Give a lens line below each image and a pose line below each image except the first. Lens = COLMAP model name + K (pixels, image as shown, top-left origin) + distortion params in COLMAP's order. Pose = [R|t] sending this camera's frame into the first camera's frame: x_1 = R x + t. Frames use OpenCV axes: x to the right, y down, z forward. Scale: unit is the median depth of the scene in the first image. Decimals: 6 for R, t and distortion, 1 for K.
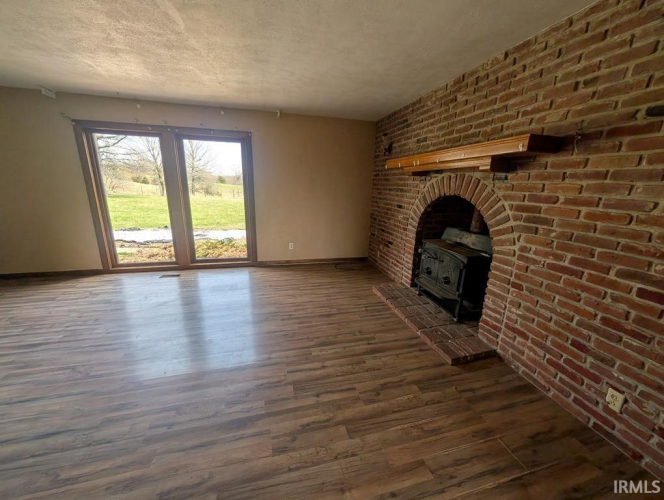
lens RADIAL K [[257.0, 0, 332.0], [0, 257.0, 248.5], [0, 0, 1]] dist [0.000581, -0.000186]
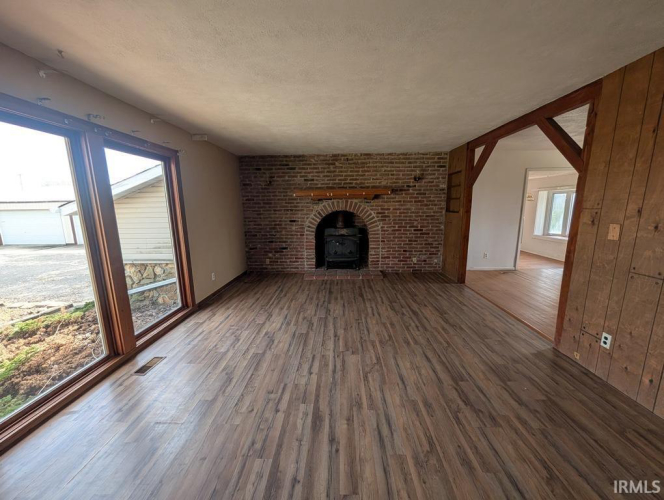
lens RADIAL K [[257.0, 0, 331.5], [0, 257.0, 251.7], [0, 0, 1]] dist [0.000581, -0.000186]
pose [[0.274005, -0.201761, 0.940326, -1.416051], [0.253974, 0.958217, 0.131593, -0.171203], [-0.927587, 0.202762, 0.313799, 0.473966]]
